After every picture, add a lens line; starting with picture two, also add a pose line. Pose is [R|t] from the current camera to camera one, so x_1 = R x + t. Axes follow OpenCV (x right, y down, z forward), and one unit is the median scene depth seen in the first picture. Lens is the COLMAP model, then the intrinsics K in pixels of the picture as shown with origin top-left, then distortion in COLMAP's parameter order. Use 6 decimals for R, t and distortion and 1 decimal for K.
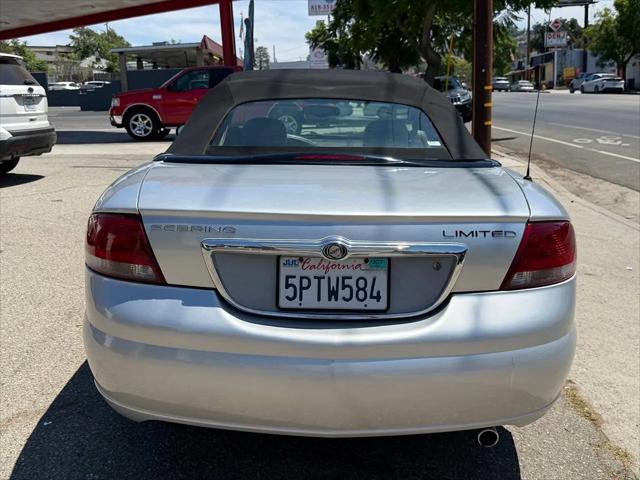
lens RADIAL K [[663.3, 0, 312.9], [0, 663.3, 241.3], [0, 0, 1]] dist [0.044711, 0.000000]
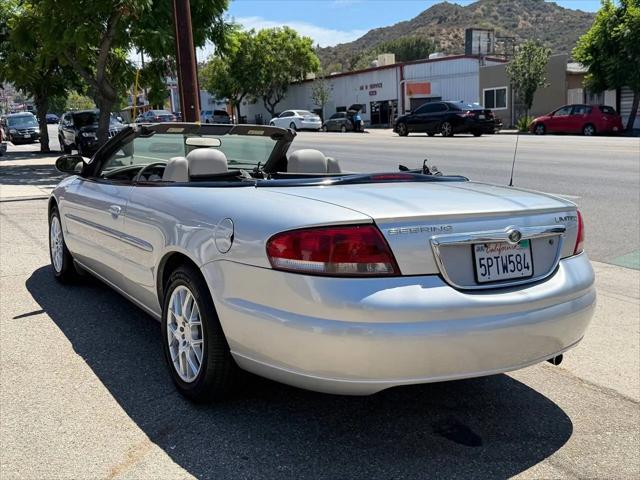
lens RADIAL K [[663.3, 0, 307.7], [0, 663.3, 254.4], [0, 0, 1]] dist [0.044711, 0.000000]
pose [[0.854866, -0.094851, 0.510105, -0.941722], [0.110260, 0.993903, 0.000030, 0.004492], [-0.506997, 0.056218, 0.860112, 0.006663]]
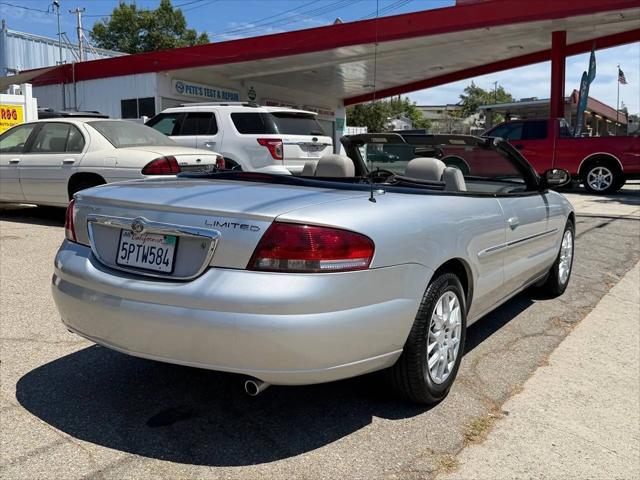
lens RADIAL K [[663.3, 0, 317.4], [0, 663.3, 243.2], [0, 0, 1]] dist [0.044711, 0.000000]
pose [[0.850189, 0.089298, -0.518849, 1.013744], [-0.129484, 0.990706, -0.041664, 0.054141], [0.510307, 0.102605, 0.853850, -0.055632]]
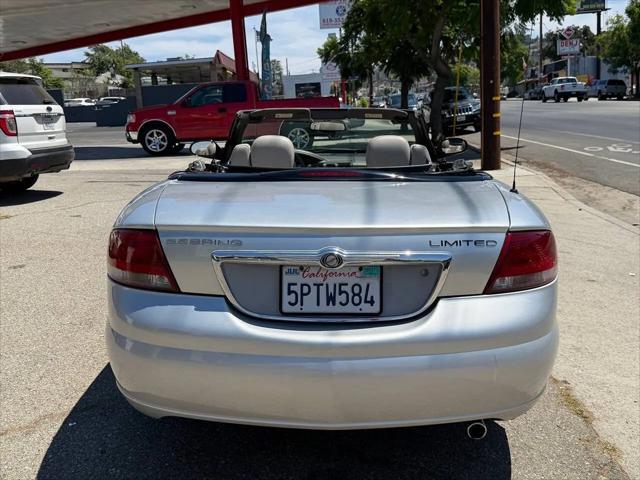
lens RADIAL K [[663.3, 0, 318.4], [0, 663.3, 242.4], [0, 0, 1]] dist [0.044711, 0.000000]
pose [[0.999802, -0.013516, -0.014576, 0.024593], [0.013299, 0.999801, -0.014882, 0.000763], [0.014774, 0.014685, 0.999783, -0.096364]]
